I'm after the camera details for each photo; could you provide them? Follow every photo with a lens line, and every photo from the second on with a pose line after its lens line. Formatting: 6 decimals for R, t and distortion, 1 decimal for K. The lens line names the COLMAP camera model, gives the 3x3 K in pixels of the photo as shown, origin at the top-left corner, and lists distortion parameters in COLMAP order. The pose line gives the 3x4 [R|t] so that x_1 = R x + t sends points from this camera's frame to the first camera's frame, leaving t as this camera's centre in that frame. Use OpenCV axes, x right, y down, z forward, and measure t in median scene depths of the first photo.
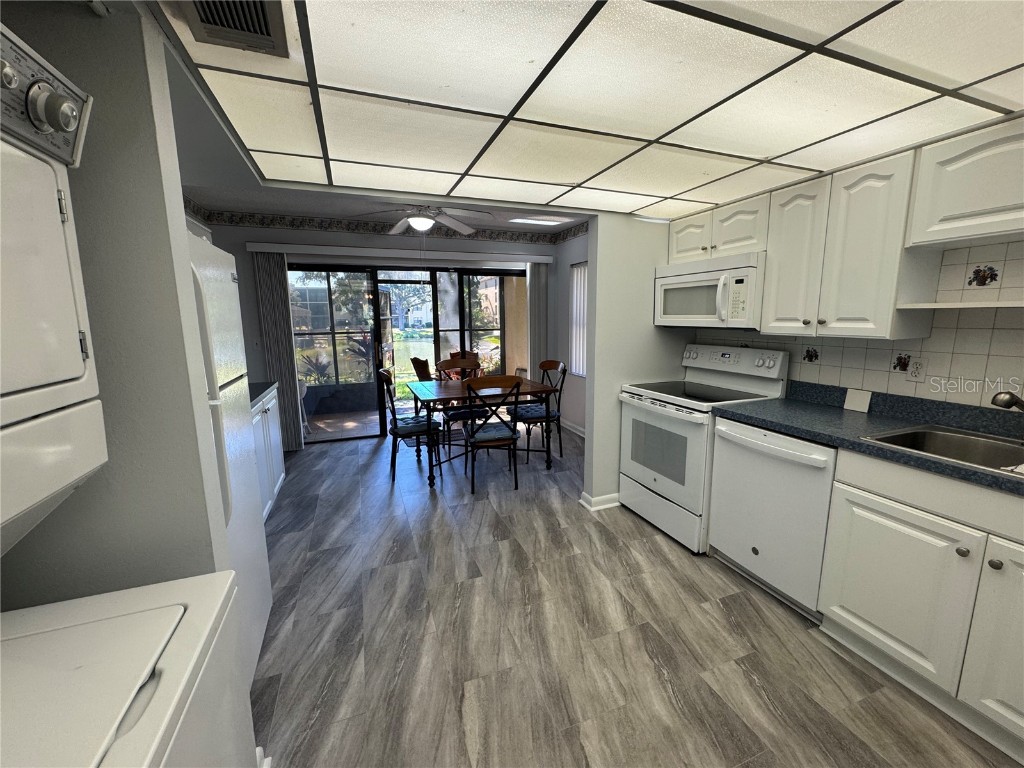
lens RADIAL K [[406.2, 0, 513.9], [0, 406.2, 382.6], [0, 0, 1]] dist [-0.009598, 0.000204]
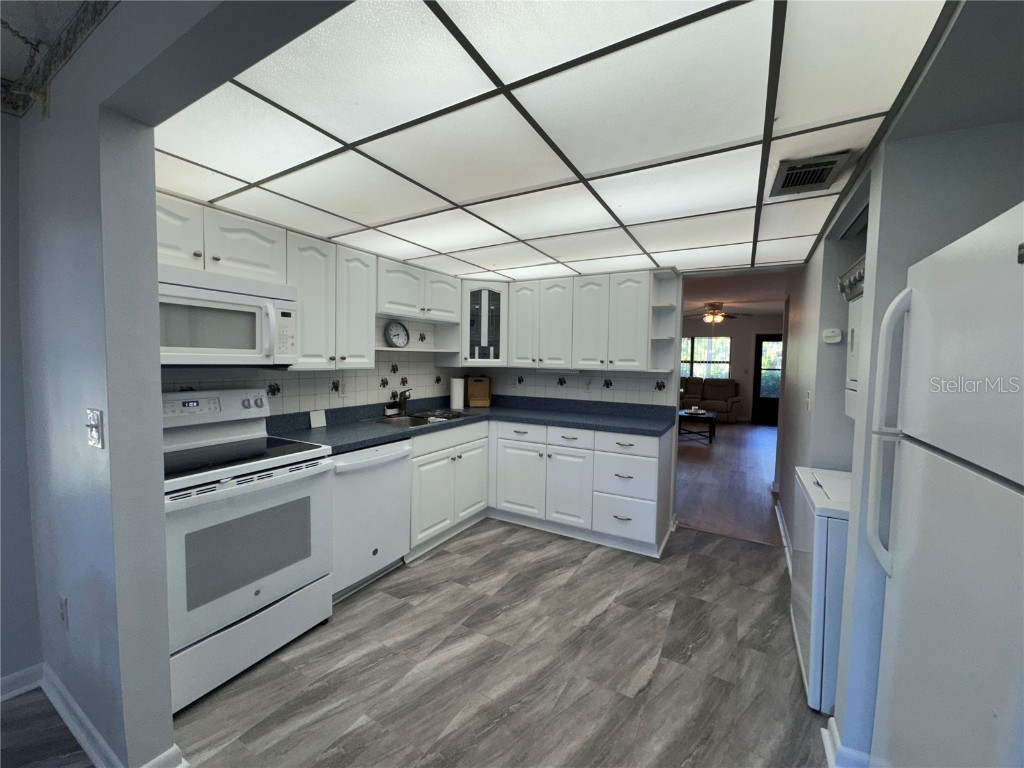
lens RADIAL K [[403.2, 0, 510.9], [0, 403.2, 382.1], [0, 0, 1]] dist [0.000451, 0.000534]
pose [[-0.628272, -0.044243, 0.776735, -0.570092], [0.115456, 0.982024, 0.149325, -0.208139], [-0.769379, 0.183495, -0.611870, 1.407558]]
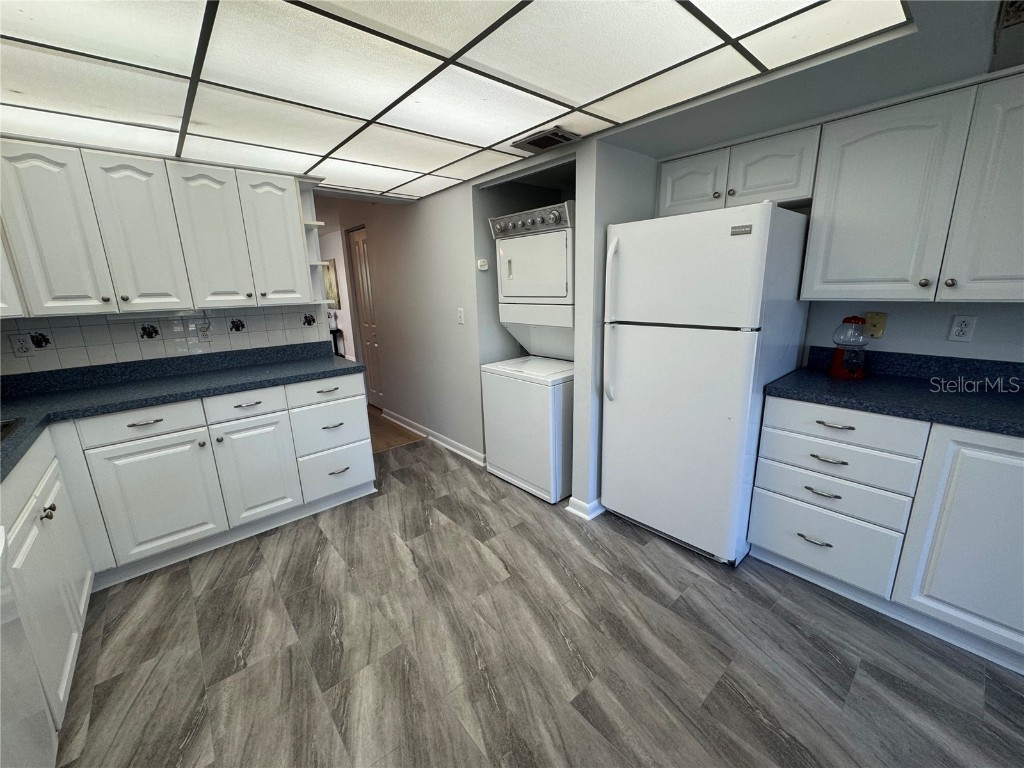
lens RADIAL K [[406.2, 0, 513.9], [0, 406.2, 382.6], [0, 0, 1]] dist [-0.009598, 0.000204]
pose [[-0.938507, 0.115012, -0.325541, 0.169081], [-0.018973, 0.924280, 0.381243, -0.237184], [0.344738, 0.363976, -0.865261, 1.521827]]
